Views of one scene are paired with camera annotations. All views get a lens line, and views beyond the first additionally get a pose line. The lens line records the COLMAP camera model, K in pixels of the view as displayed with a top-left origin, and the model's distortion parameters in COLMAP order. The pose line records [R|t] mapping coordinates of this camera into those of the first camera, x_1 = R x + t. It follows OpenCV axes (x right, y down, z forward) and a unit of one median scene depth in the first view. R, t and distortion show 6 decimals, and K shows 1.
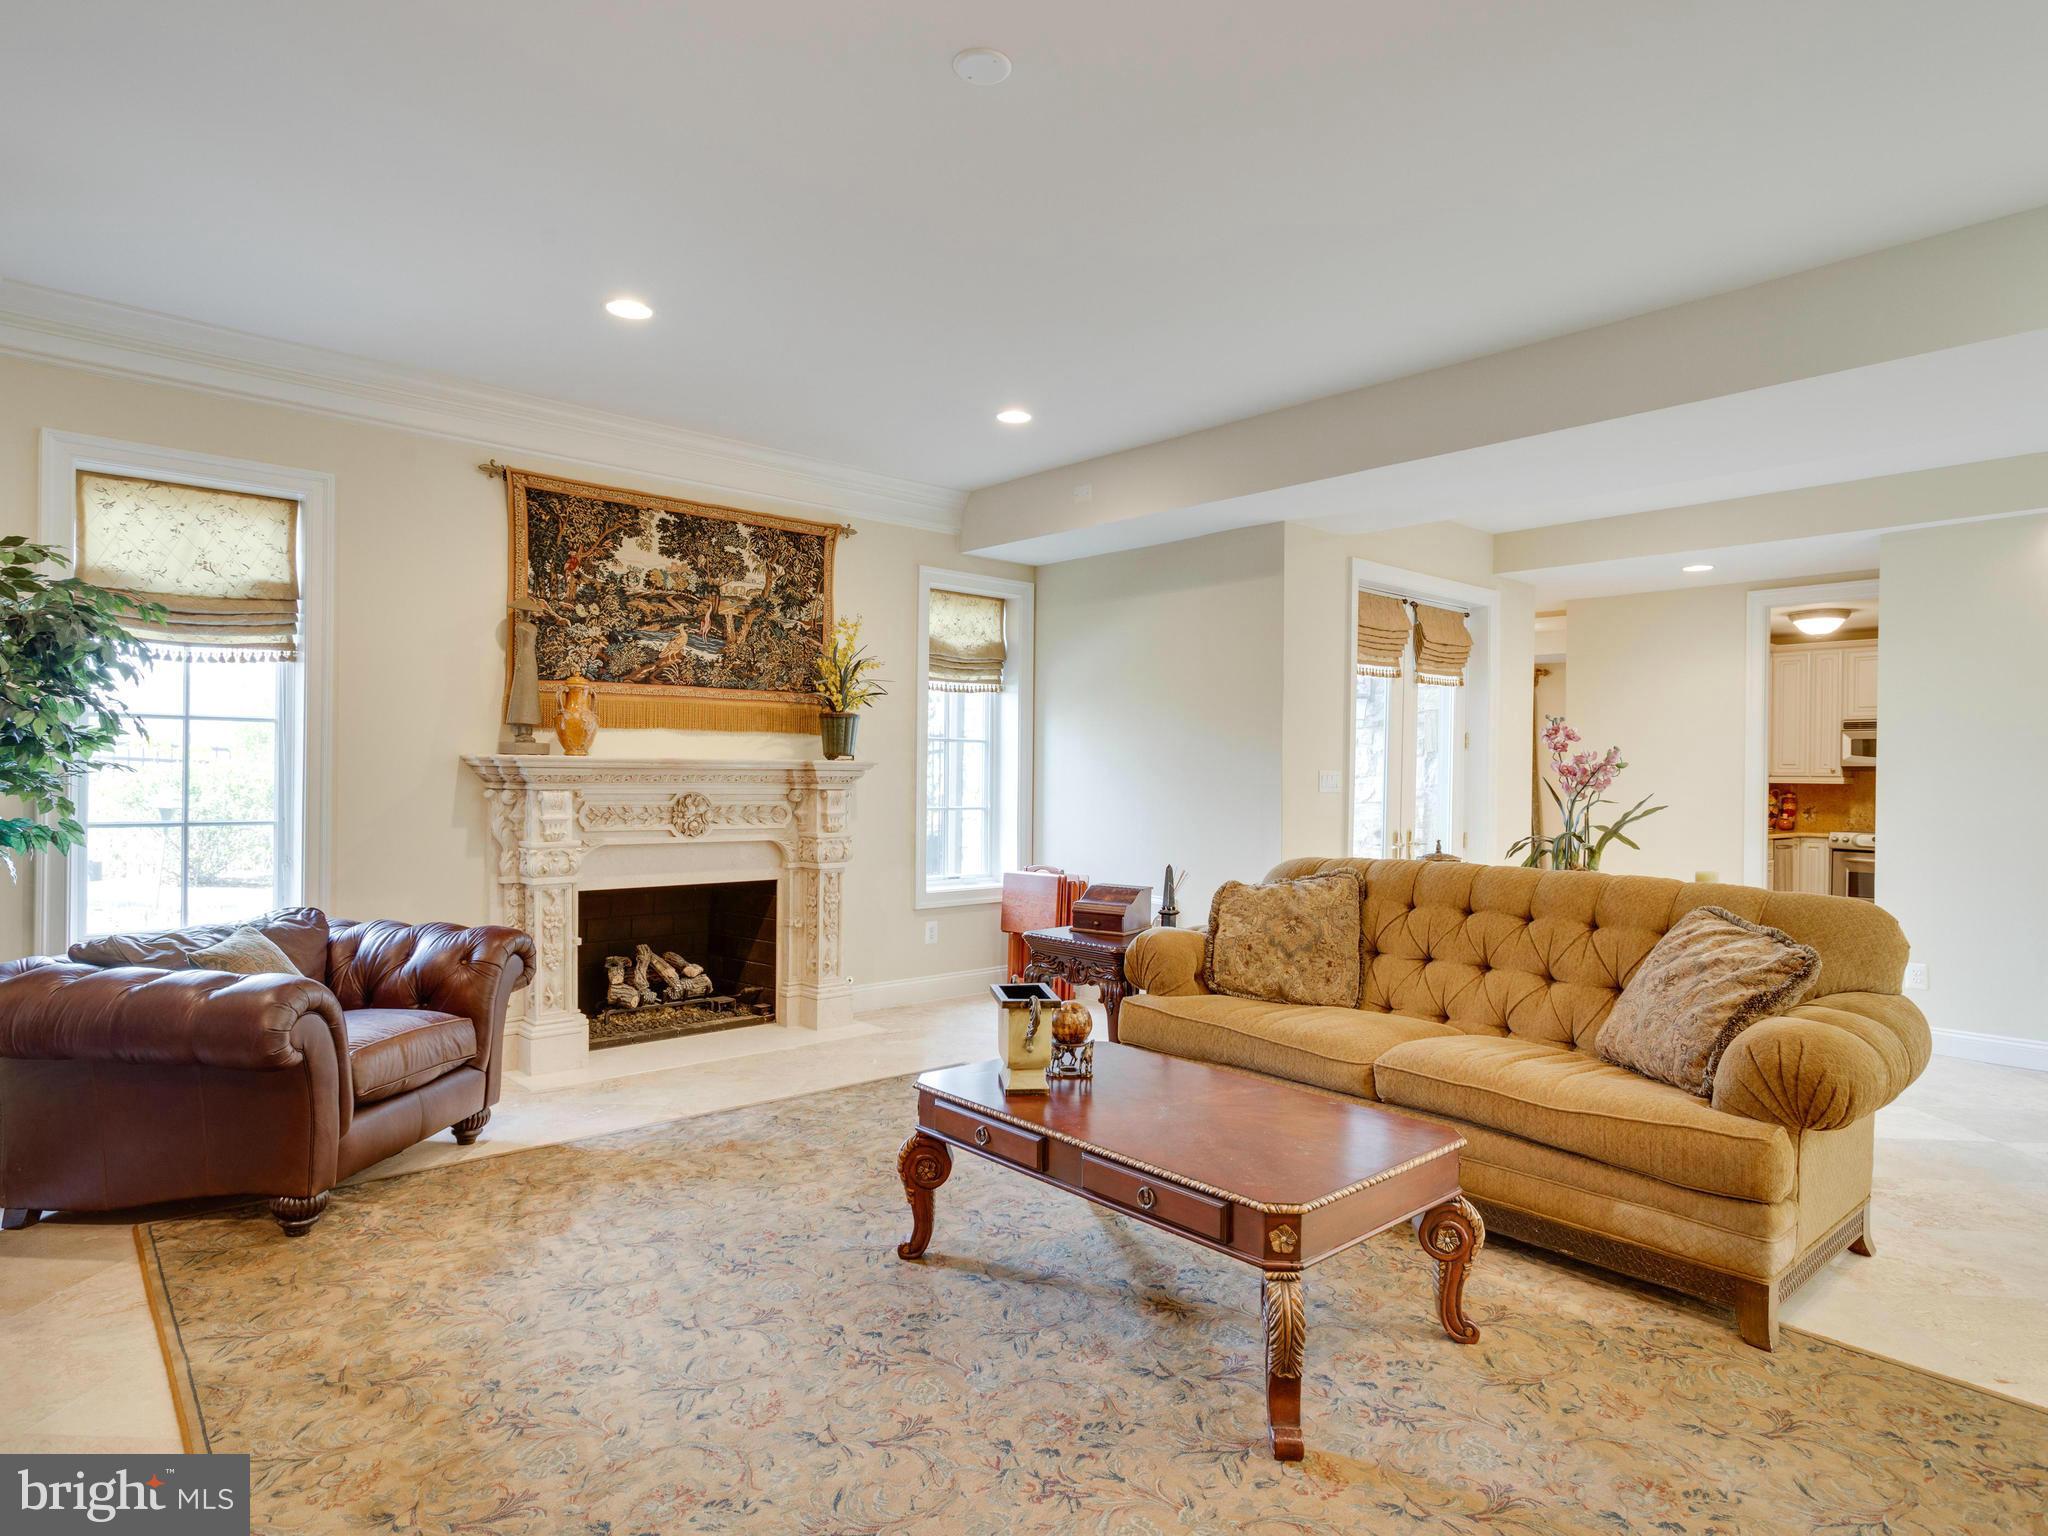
lens RADIAL K [[1155.6, 0, 1023.8], [0, 1155.6, 772.7], [0, 0, 1]] dist [0.000197, 0.000016]
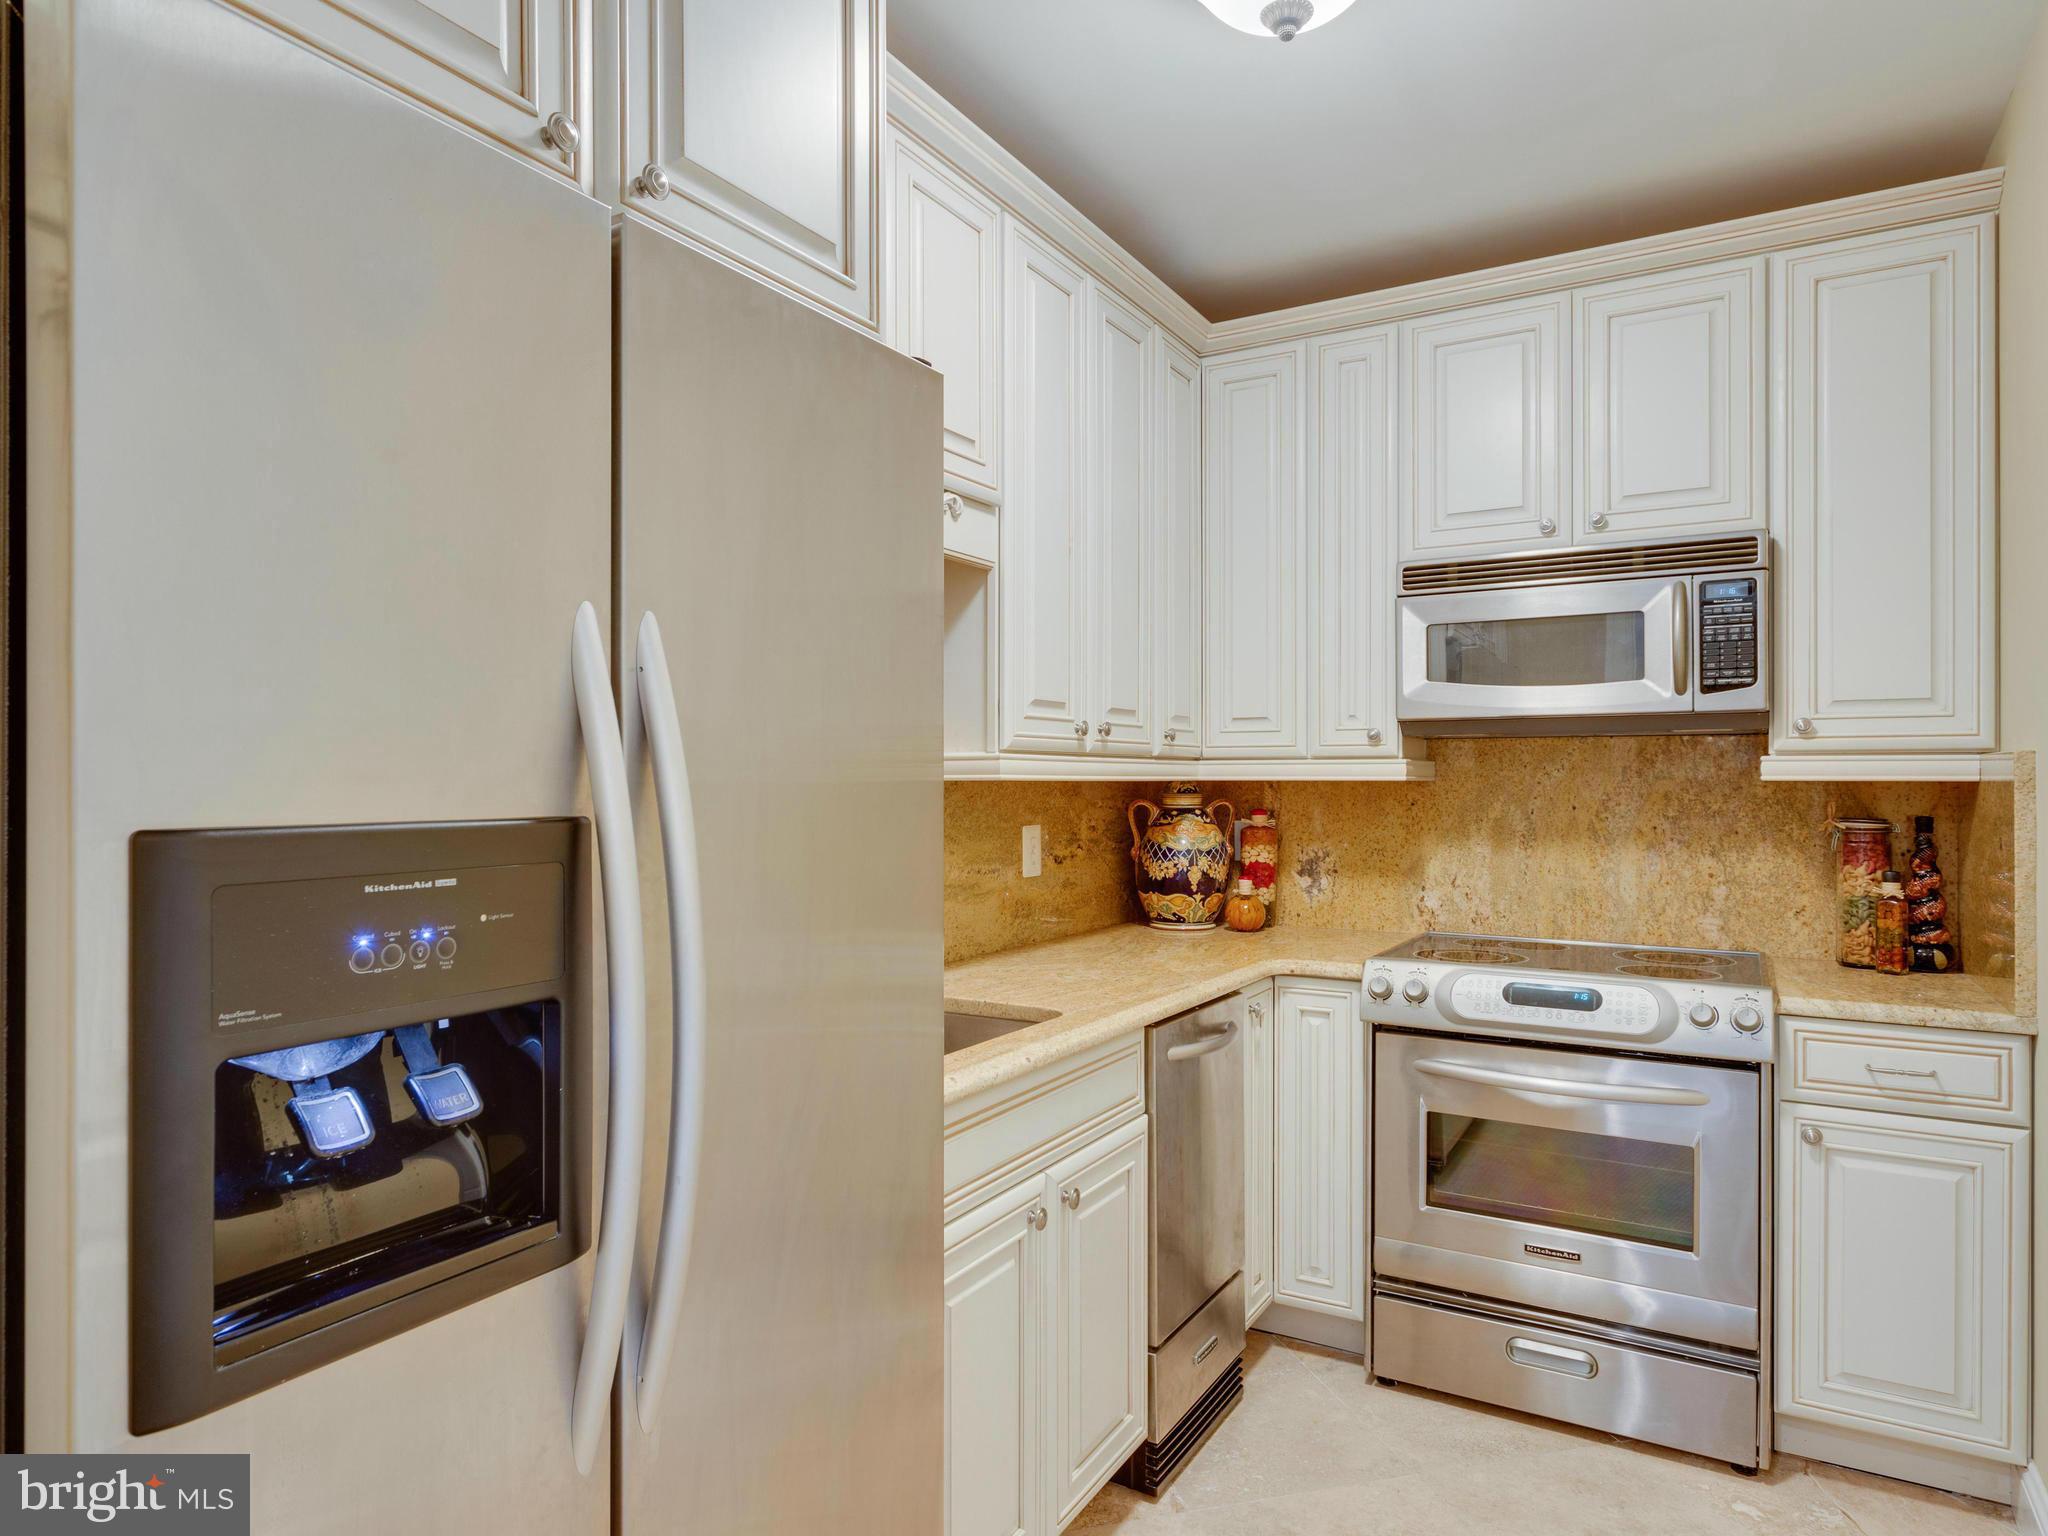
lens RADIAL K [[1155.6, 0, 1026.5], [0, 1155.6, 769.9], [0, 0, 1]] dist [0.000197, 0.000016]
pose [[0.956335, -0.010437, 0.292088, 0.533978], [0.010948, 0.999940, -0.000117, 0.005920], [-0.292069, 0.003310, 0.956391, 0.750984]]
